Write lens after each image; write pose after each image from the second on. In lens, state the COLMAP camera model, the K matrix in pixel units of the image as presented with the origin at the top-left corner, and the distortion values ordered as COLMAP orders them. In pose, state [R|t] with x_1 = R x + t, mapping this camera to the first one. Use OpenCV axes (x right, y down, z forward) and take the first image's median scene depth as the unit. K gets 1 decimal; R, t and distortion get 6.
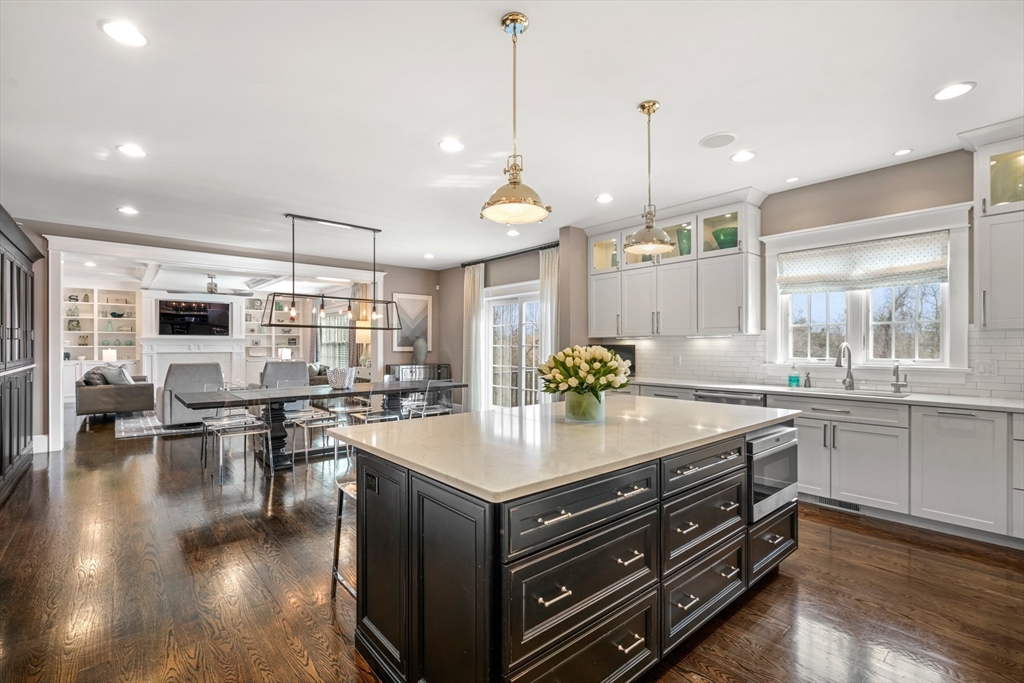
lens RADIAL K [[458.0, 0, 510.6], [0, 458.0, 346.6], [0, 0, 1]] dist [0.000670, -0.000075]
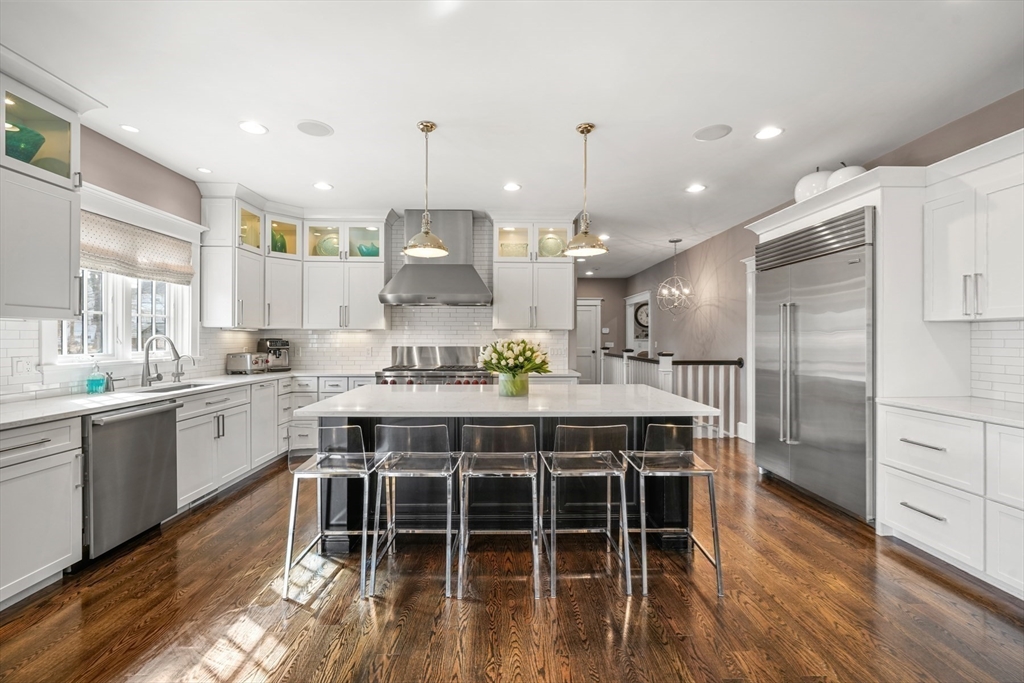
lens RADIAL K [[433.0, 0, 508.6], [0, 433.0, 339.3], [0, 0, 1]] dist [-0.001307, 0.000156]
pose [[-0.767502, -0.001465, 0.641045, -0.406638], [0.000005, 0.999997, 0.002290, -0.001417], [-0.641046, 0.001761, -0.767500, 1.270849]]
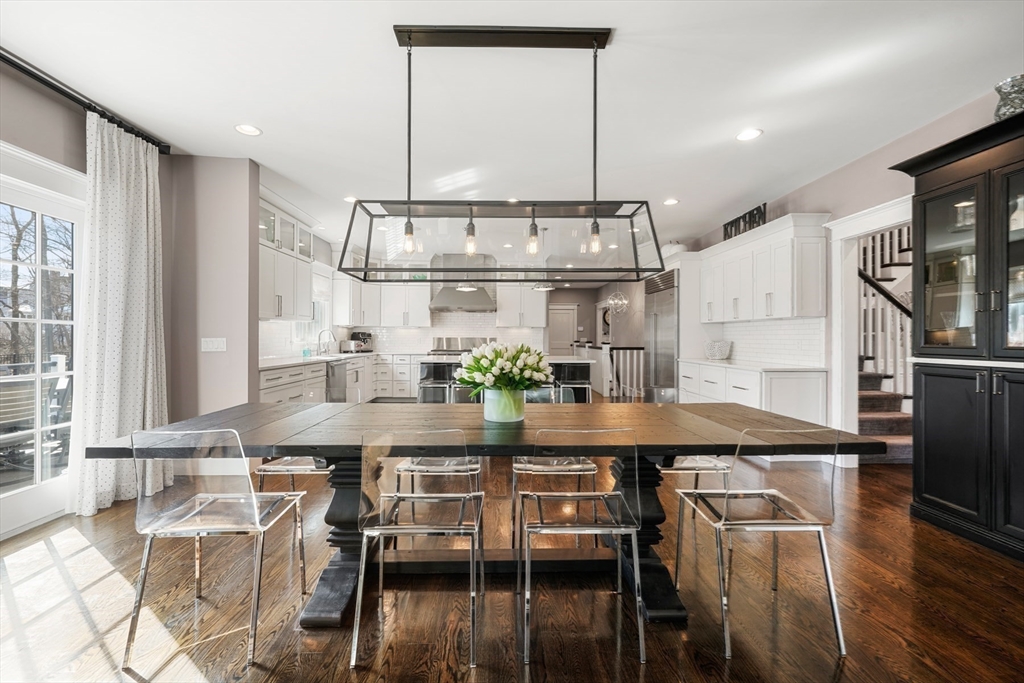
lens RADIAL K [[433.0, 0, 508.6], [0, 433.0, 339.3], [0, 0, 1]] dist [-0.001307, 0.000156]
pose [[-0.772277, -0.004554, 0.635270, -0.937083], [-0.002647, 0.999989, 0.003951, 0.024498], [-0.635281, 0.001370, -0.772280, 1.911592]]
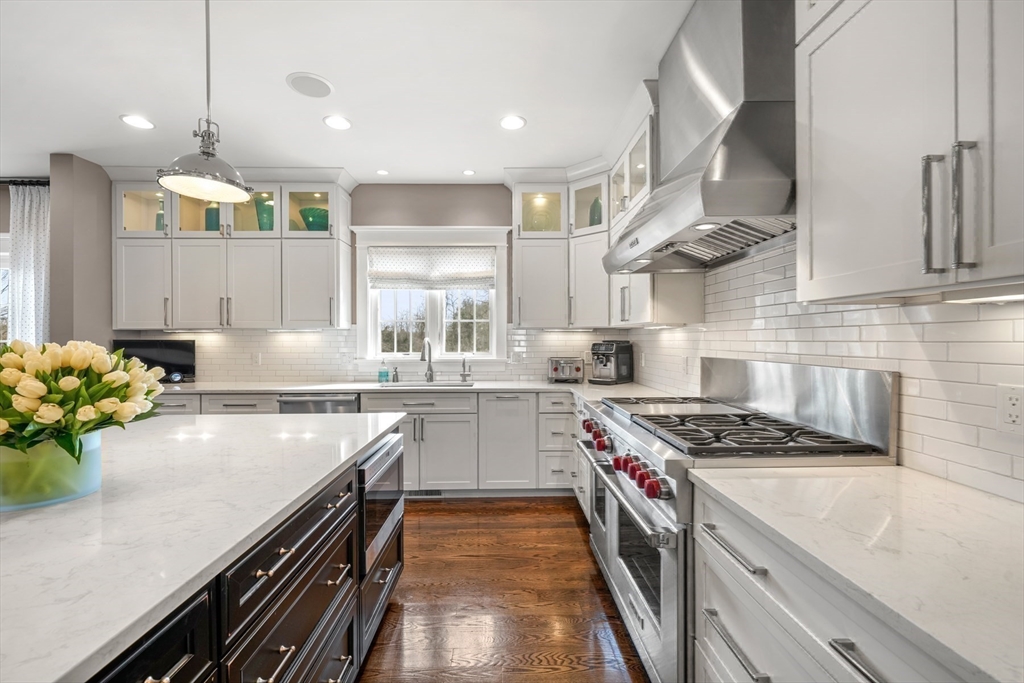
lens RADIAL K [[433.0, 0, 508.6], [0, 433.0, 339.3], [0, 0, 1]] dist [-0.001307, 0.000156]
pose [[0.638362, 0.001278, 0.769736, 0.078934], [0.003965, 0.999980, -0.004949, 0.000417], [-0.769726, 0.006211, 0.638344, 0.218792]]
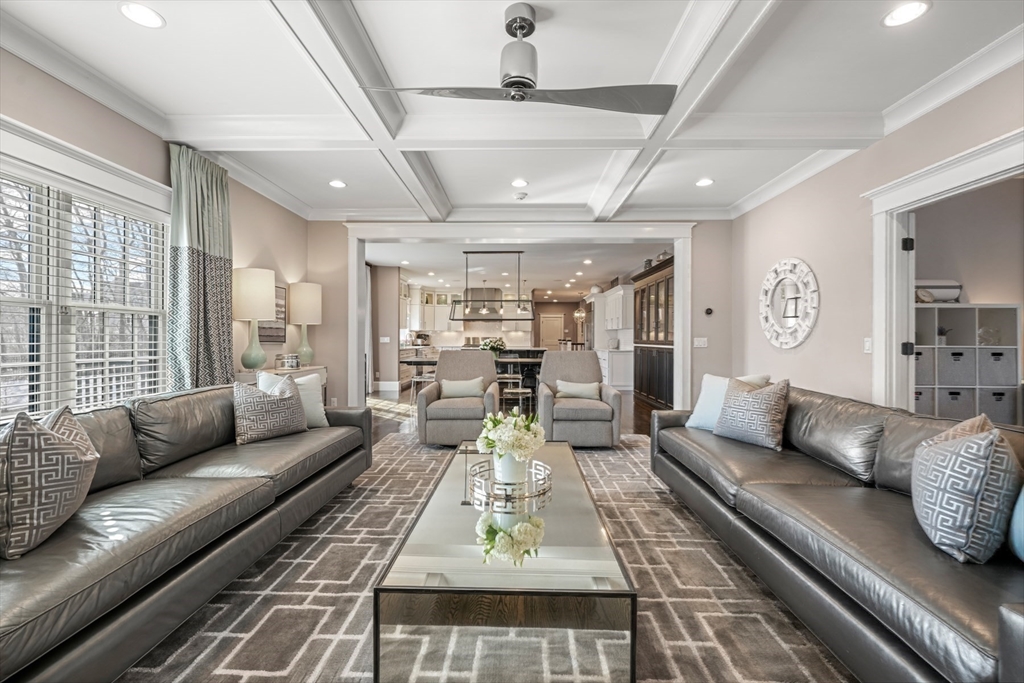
lens RADIAL K [[433.0, 0, 508.6], [0, 433.0, 339.3], [0, 0, 1]] dist [-0.001307, 0.000156]
pose [[-0.741189, -0.006222, 0.671268, -2.011676], [-0.003021, 0.999978, 0.005933, 0.019975], [-0.671290, 0.002370, -0.741191, 2.953427]]
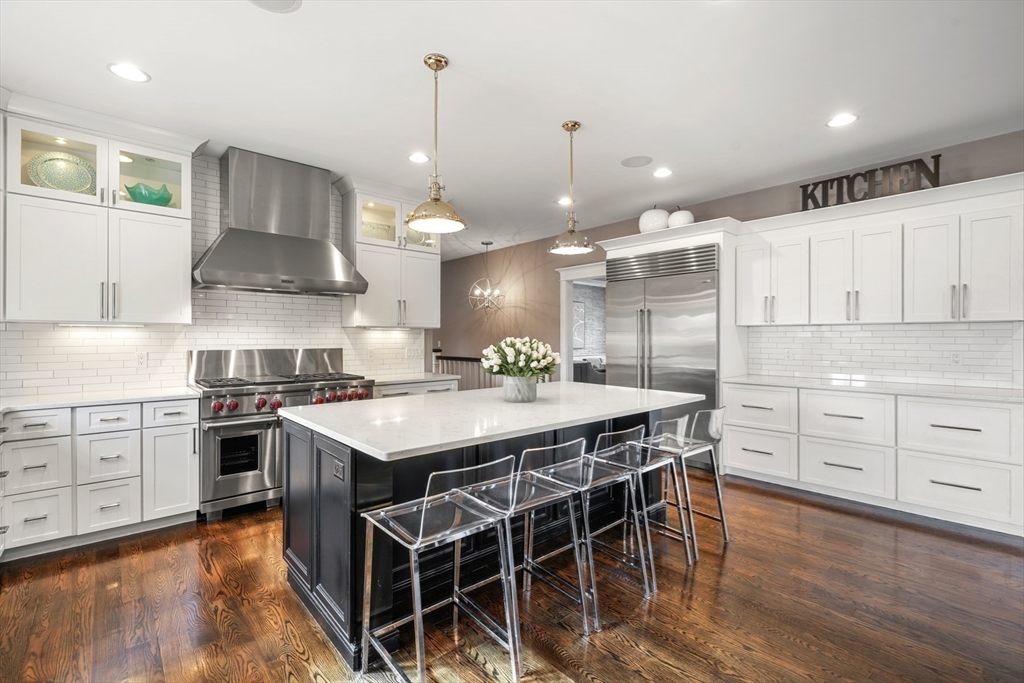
lens RADIAL K [[455.0, 0, 512.0], [0, 455.0, 341.5], [0, 0, 1]] dist [0.001135, 0.000068]
pose [[-0.999880, 0.002095, -0.015348, 0.113301], [0.001955, 0.999957, 0.009113, -0.001577], [0.015366, 0.009082, -0.999841, 1.402017]]
